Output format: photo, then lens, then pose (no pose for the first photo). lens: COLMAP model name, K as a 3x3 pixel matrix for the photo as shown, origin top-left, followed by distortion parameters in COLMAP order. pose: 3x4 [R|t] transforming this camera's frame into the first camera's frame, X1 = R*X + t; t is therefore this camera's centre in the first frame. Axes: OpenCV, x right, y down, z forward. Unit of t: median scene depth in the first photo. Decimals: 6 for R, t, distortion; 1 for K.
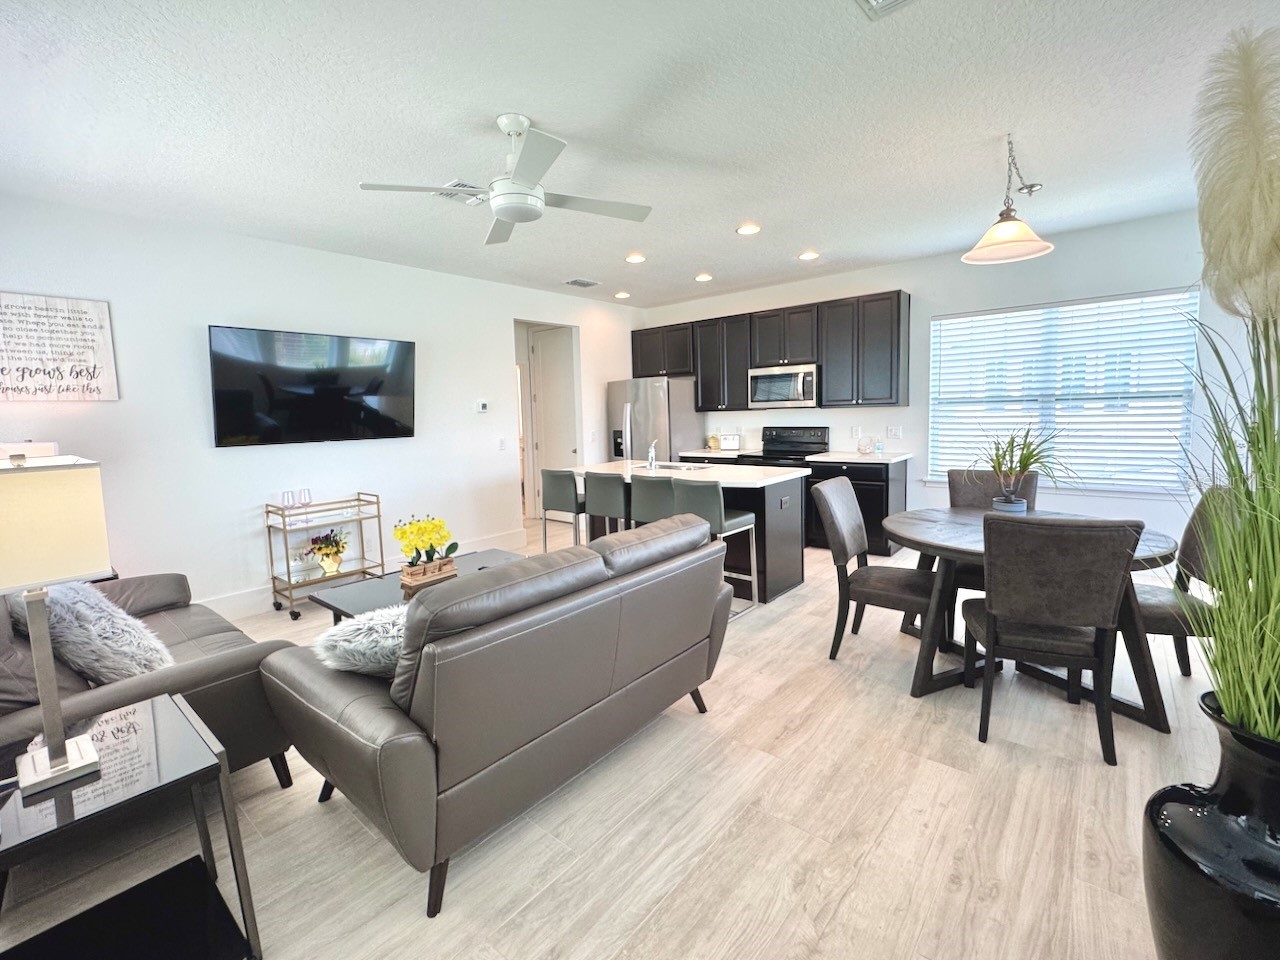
lens RADIAL K [[560.8, 0, 642.9], [0, 560.8, 473.6], [0, 0, 1]] dist [-0.000432, 0.000008]
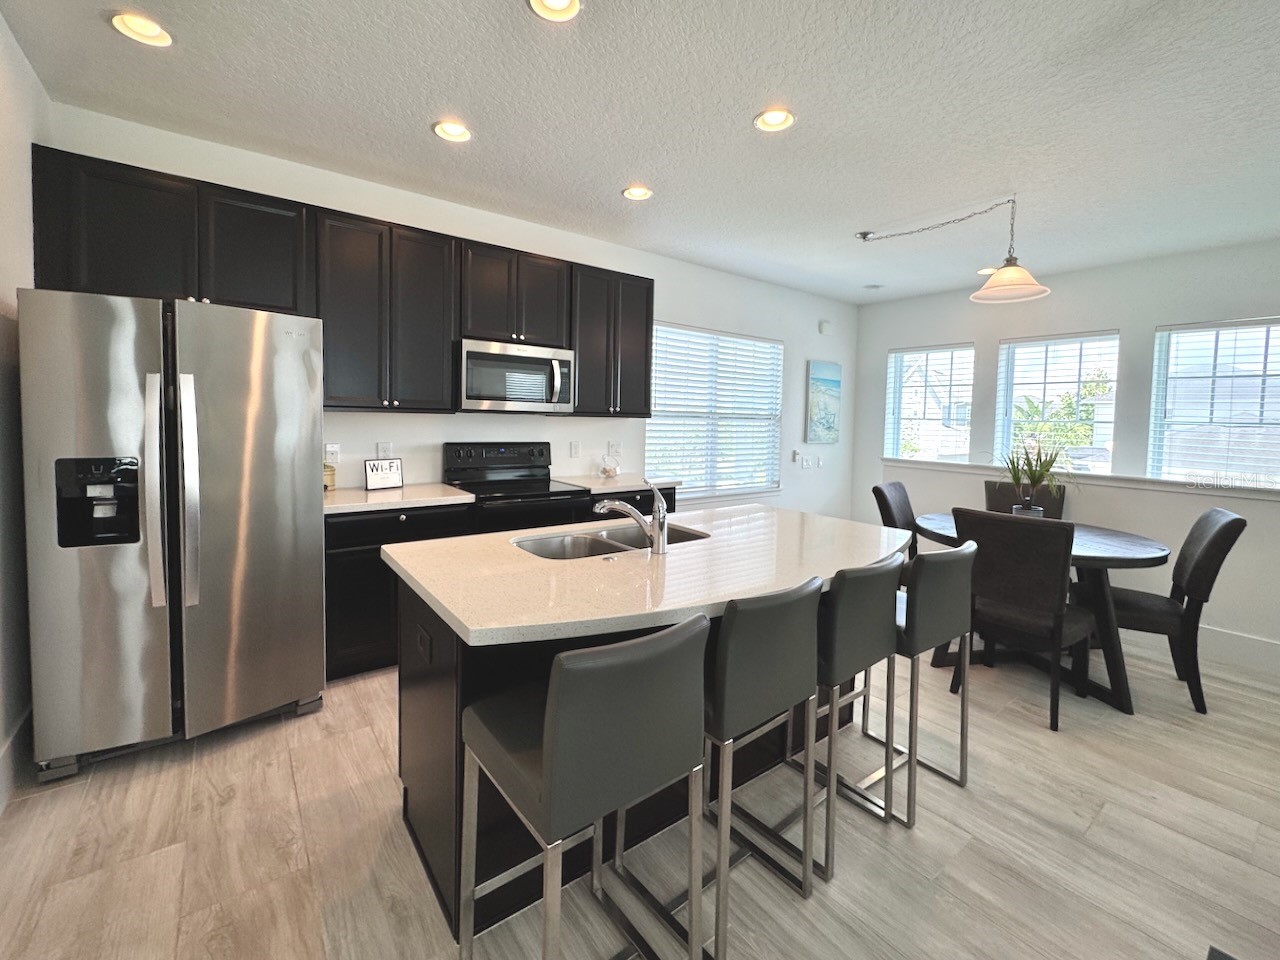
lens RADIAL K [[525.5, 0, 635.9], [0, 525.5, 474.8], [0, 0, 1]] dist [-0.004762, -0.000380]
pose [[0.227442, -0.077888, 0.970672, -0.308204], [0.072950, 0.995358, 0.062775, -0.082428], [-0.971055, 0.056533, 0.232069, 0.809453]]
